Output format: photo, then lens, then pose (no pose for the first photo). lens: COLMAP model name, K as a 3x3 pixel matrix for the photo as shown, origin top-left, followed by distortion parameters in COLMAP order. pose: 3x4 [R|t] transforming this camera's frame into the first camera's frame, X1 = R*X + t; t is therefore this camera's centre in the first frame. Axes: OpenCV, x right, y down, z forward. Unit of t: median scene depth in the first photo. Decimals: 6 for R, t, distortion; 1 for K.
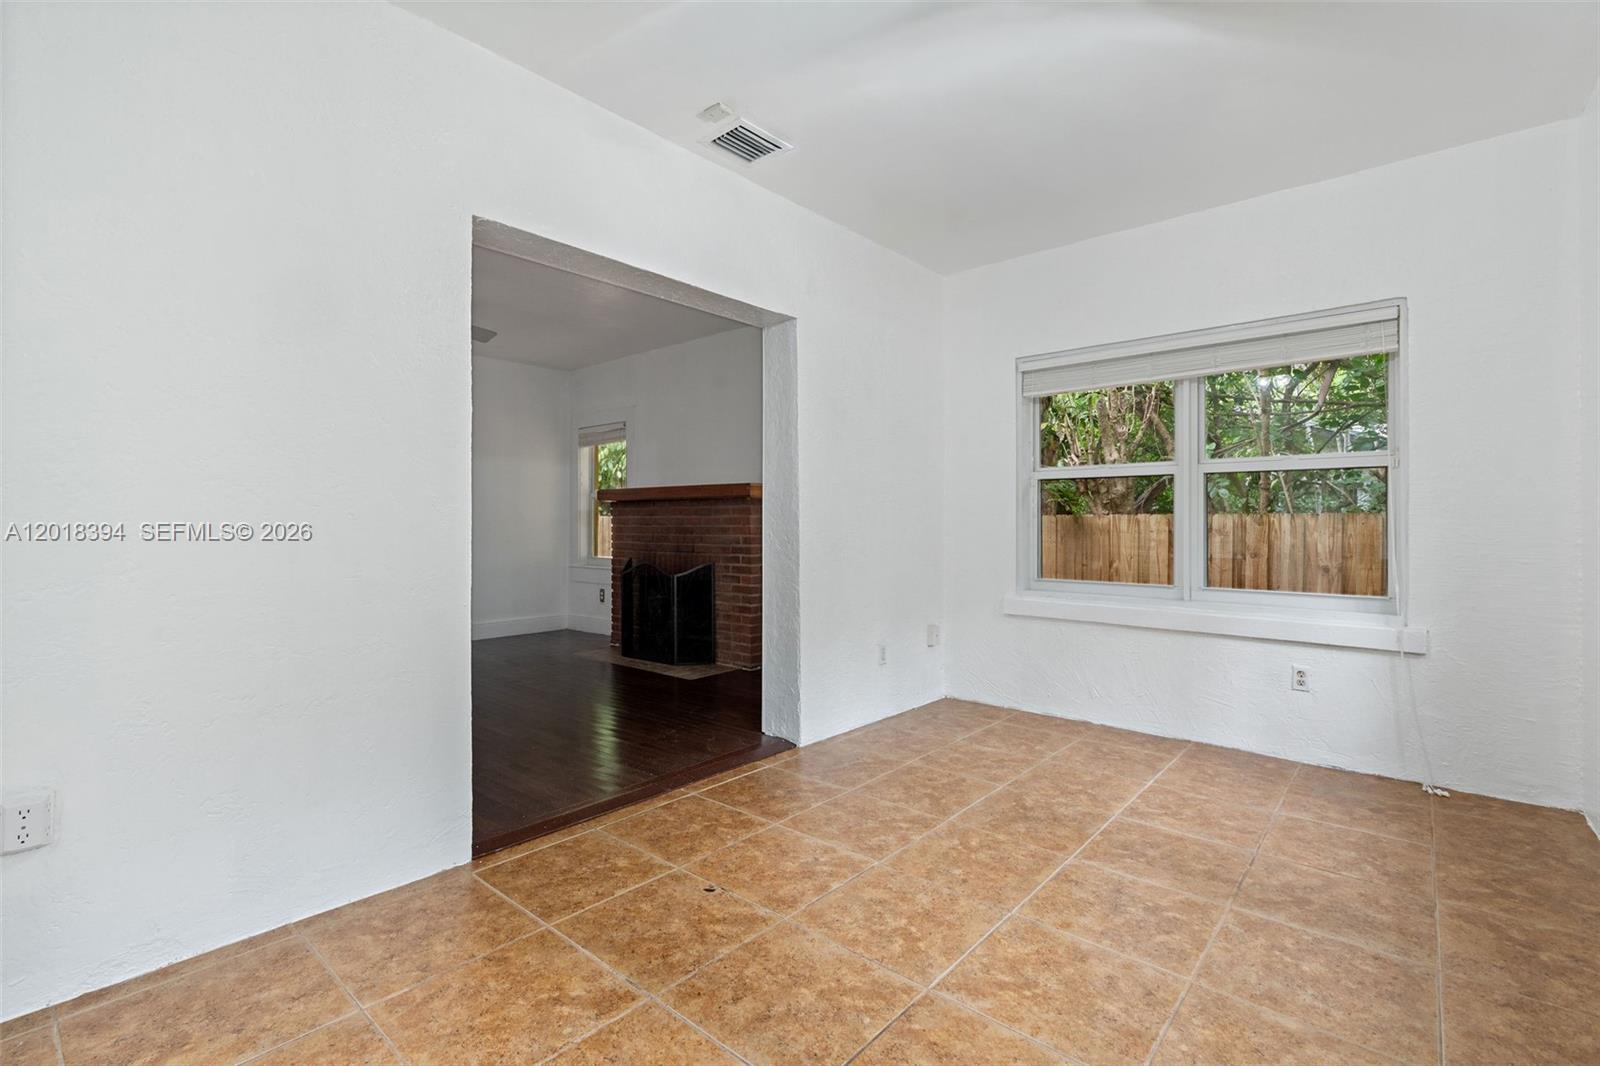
lens RADIAL K [[722.7, 0, 797.3], [0, 722.7, 537.4], [0, 0, 1]] dist [-0.000582, 0.000231]
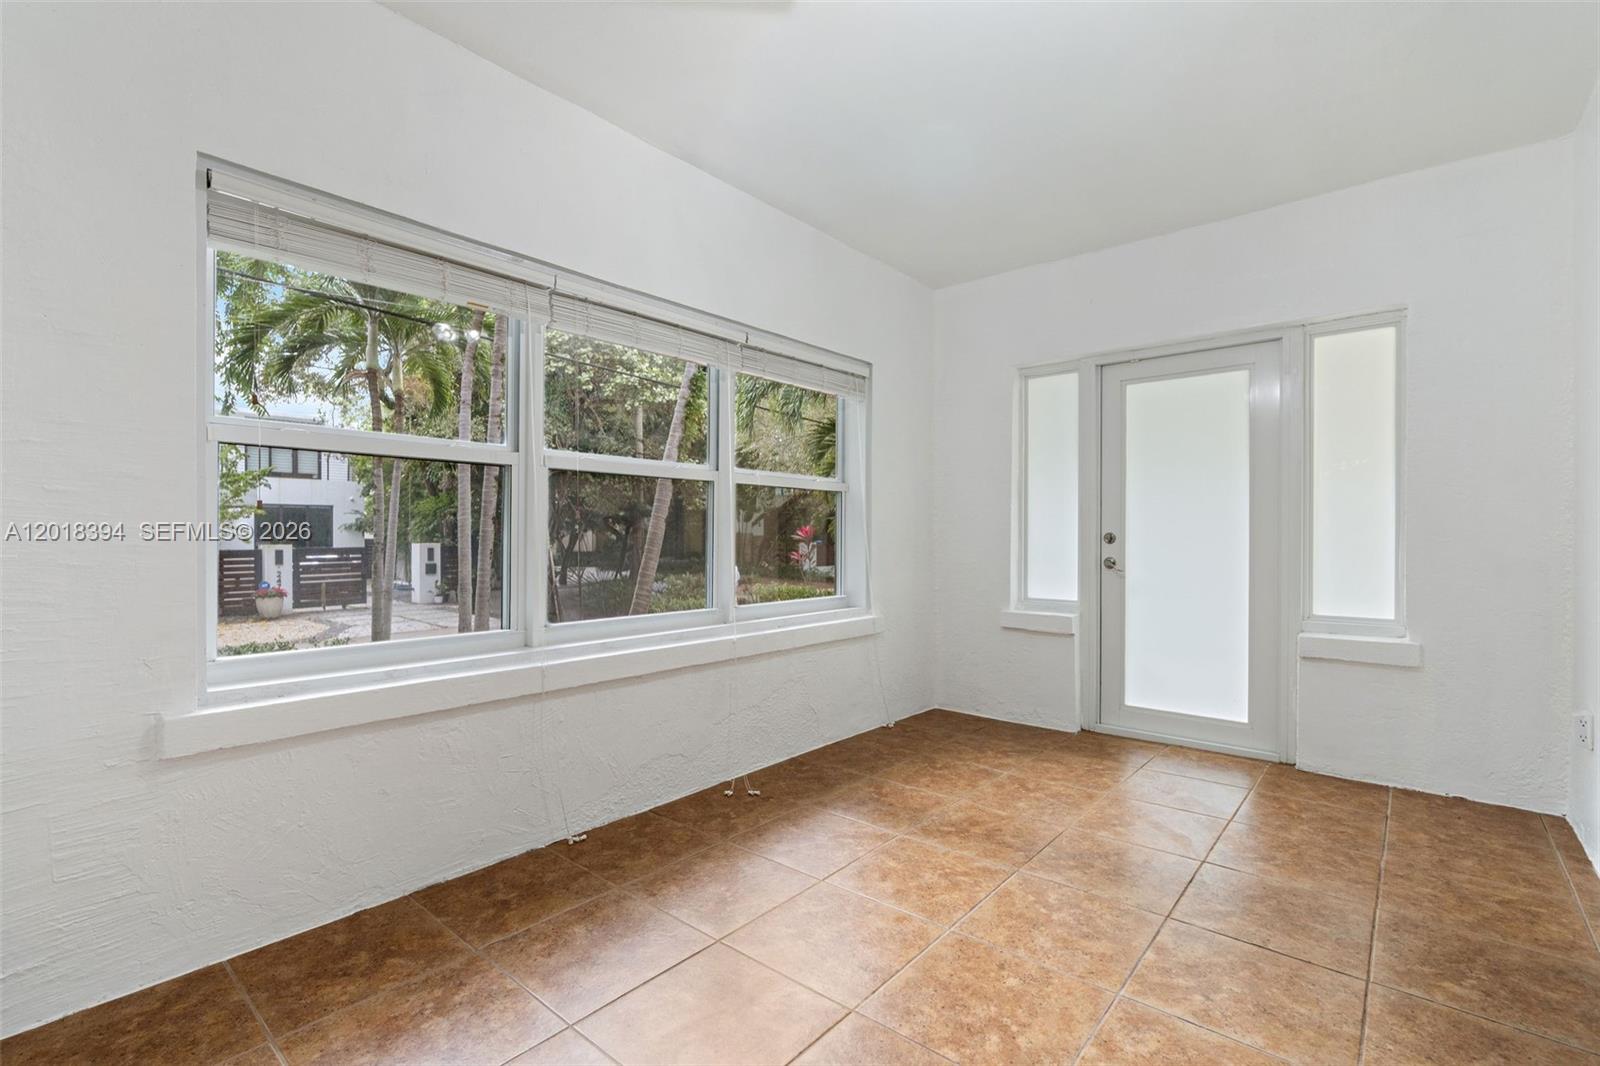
lens RADIAL K [[722.7, 0, 797.3], [0, 722.7, 537.4], [0, 0, 1]] dist [-0.000582, 0.000231]
pose [[-0.999968, -0.005858, -0.005425, 0.530701], [-0.005963, 0.999790, 0.019594, -0.037530], [0.005309, 0.019626, -0.999793, 2.038492]]
